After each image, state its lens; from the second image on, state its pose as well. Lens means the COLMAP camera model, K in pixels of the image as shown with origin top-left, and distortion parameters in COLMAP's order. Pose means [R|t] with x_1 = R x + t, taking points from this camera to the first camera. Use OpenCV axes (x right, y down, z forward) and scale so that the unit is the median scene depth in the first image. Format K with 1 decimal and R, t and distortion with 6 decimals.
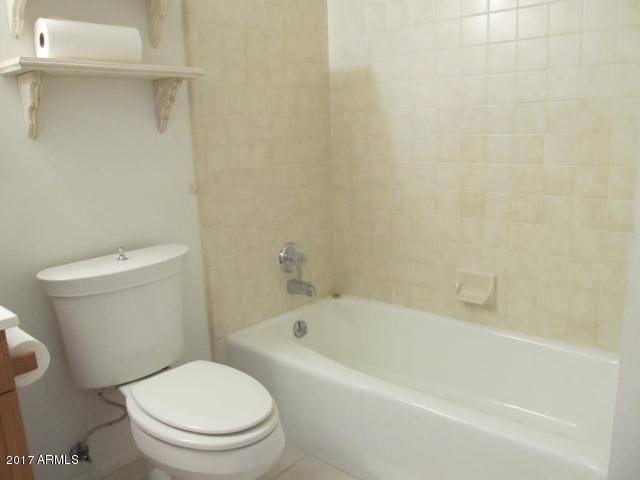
lens RADIAL K [[527.5, 0, 320.9], [0, 527.5, 243.2], [0, 0, 1]] dist [-0.057422, 0.026818]
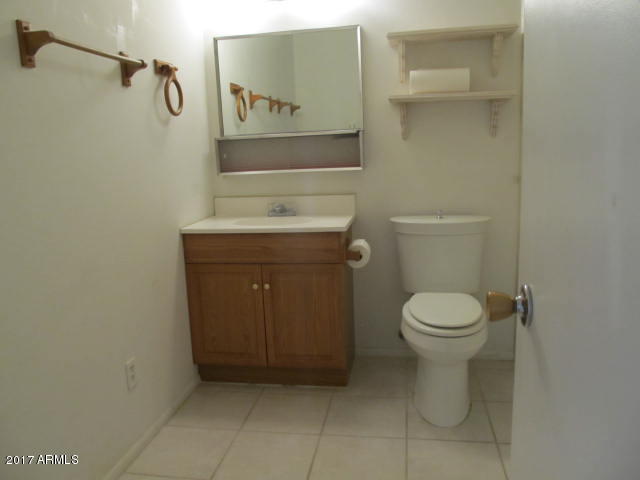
lens RADIAL K [[527.5, 0, 319.3], [0, 527.5, 239.0], [0, 0, 1]] dist [-0.057422, 0.026818]
pose [[0.534244, 0.165504, -0.828970, 0.792718], [-0.175335, 0.981015, 0.082862, 0.026585], [0.826947, 0.101079, 0.553120, -0.163848]]
